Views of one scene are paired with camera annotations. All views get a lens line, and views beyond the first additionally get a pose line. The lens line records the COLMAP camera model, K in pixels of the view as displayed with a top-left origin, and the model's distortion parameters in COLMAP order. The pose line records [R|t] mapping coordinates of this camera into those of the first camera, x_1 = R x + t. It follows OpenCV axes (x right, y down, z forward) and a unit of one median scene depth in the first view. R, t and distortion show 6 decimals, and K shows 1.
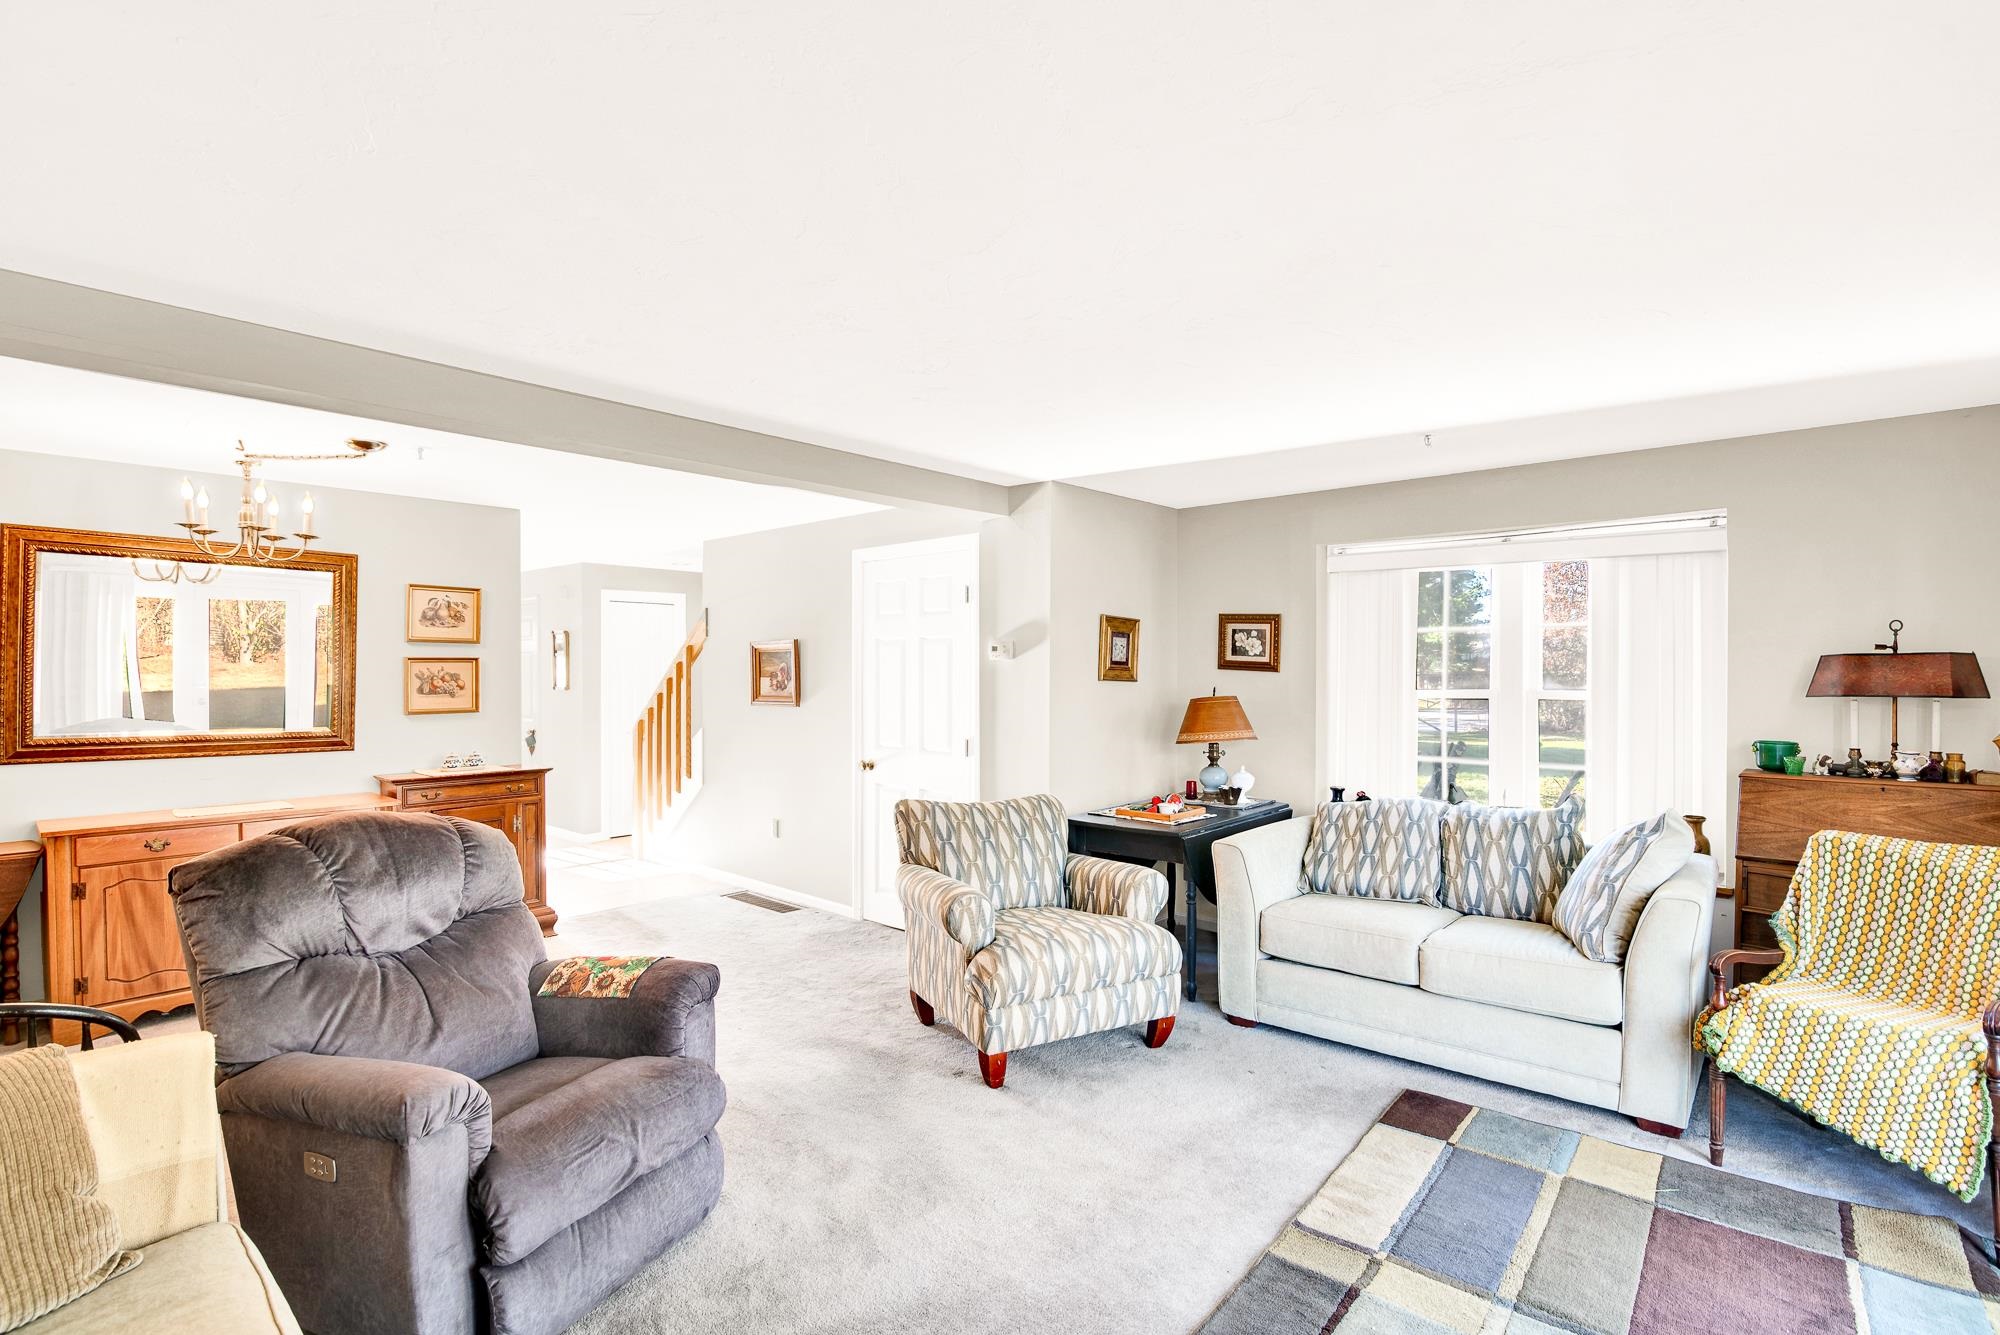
lens RADIAL K [[922.9, 0, 1007.5], [0, 922.9, 673.7], [0, 0, 1]] dist [-0.012244, -0.000097]
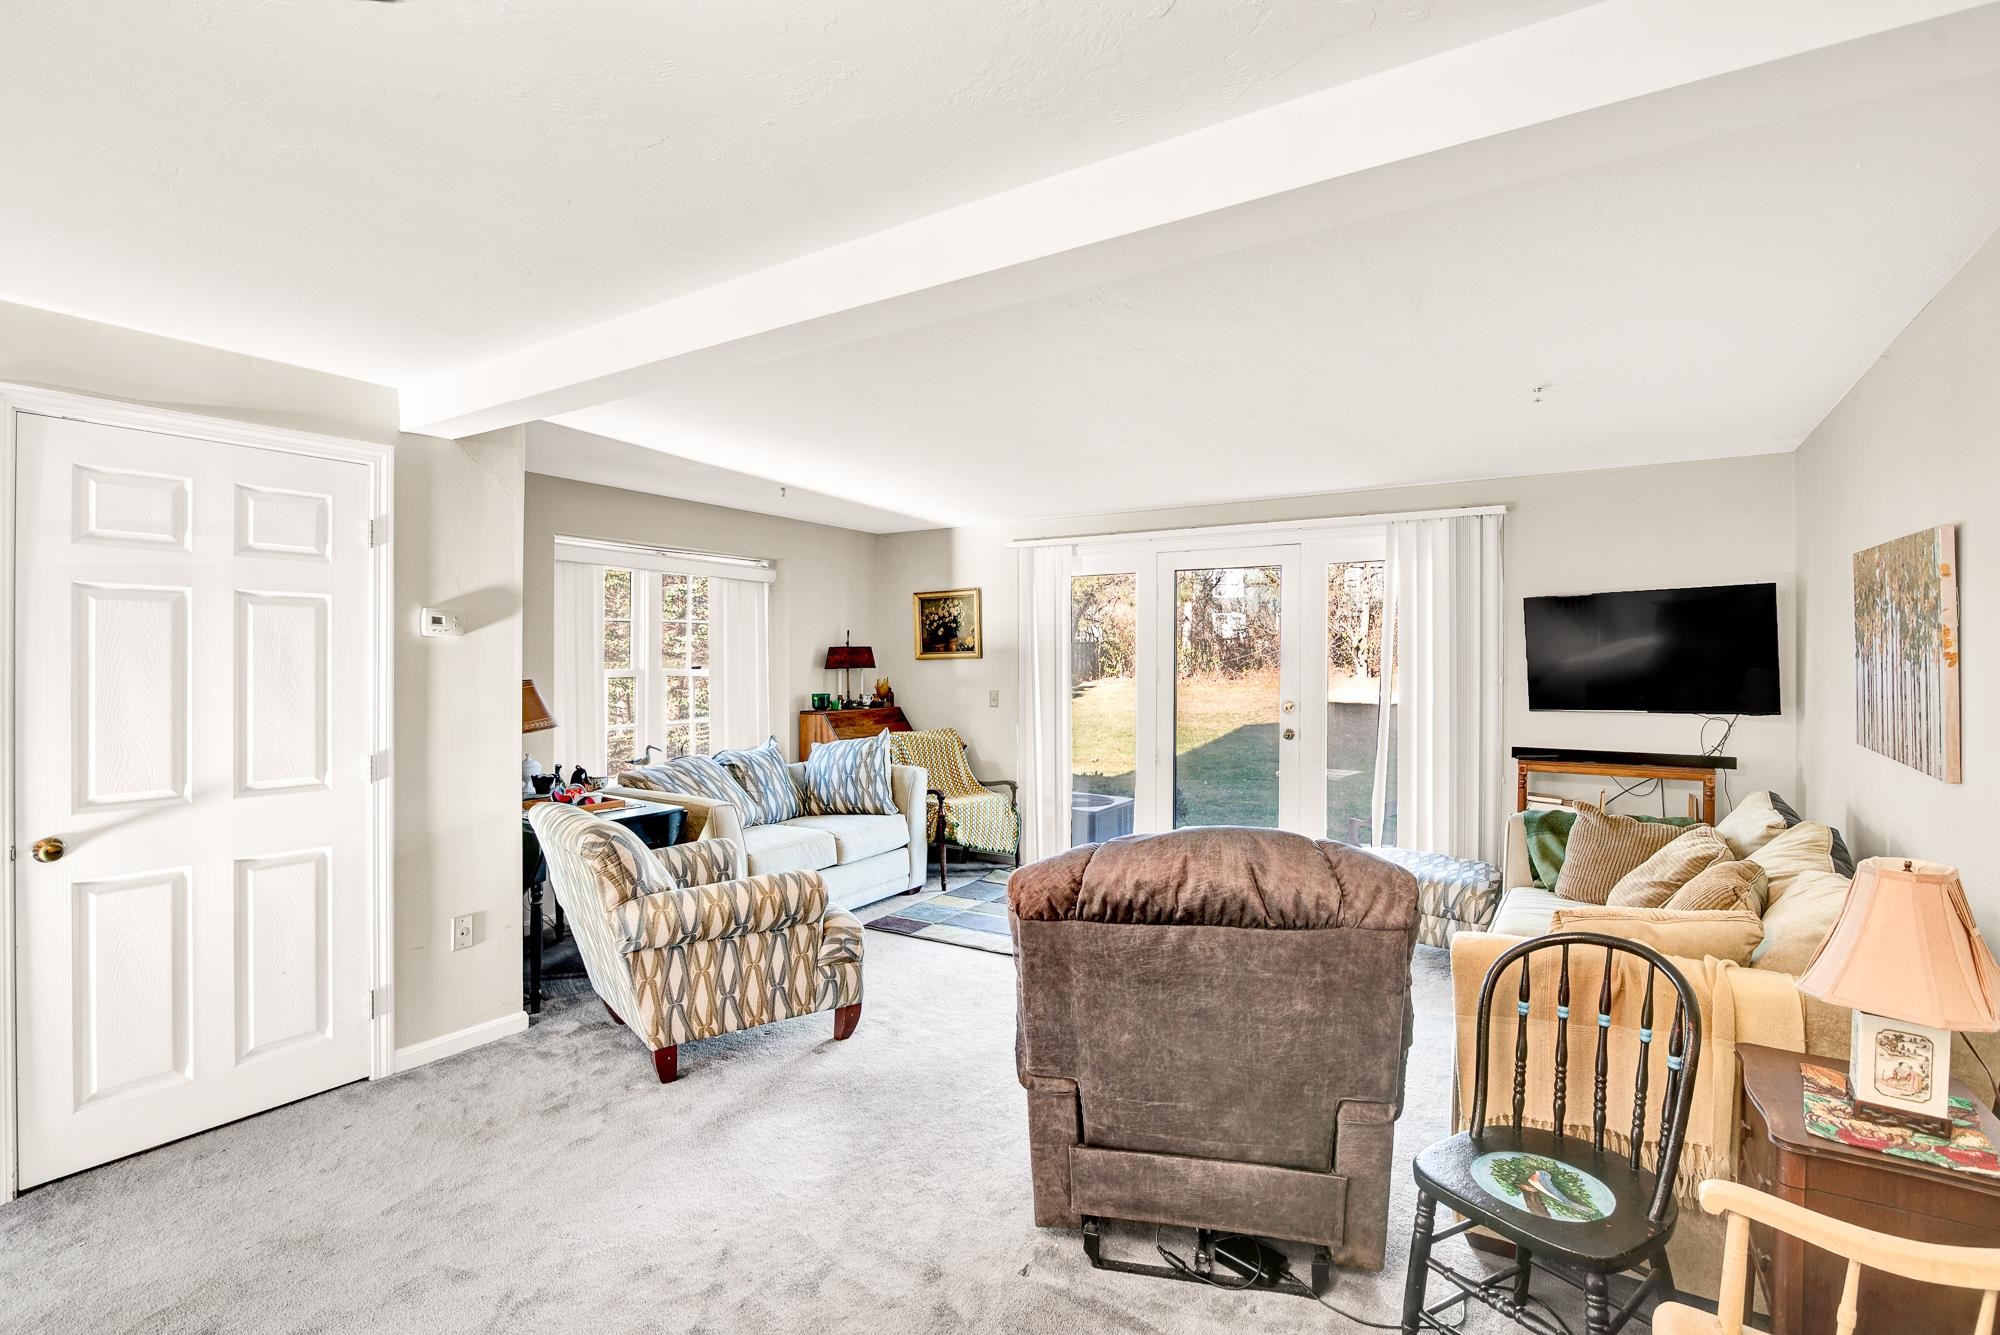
lens RADIAL K [[922.9, 0, 1007.5], [0, 922.9, 673.7], [0, 0, 1]] dist [-0.012244, -0.000097]
pose [[-0.136919, -0.022638, 0.990324, -1.039740], [-0.011055, 0.999711, 0.021324, -0.008403], [-0.990521, -0.008028, -0.137130, 0.898075]]
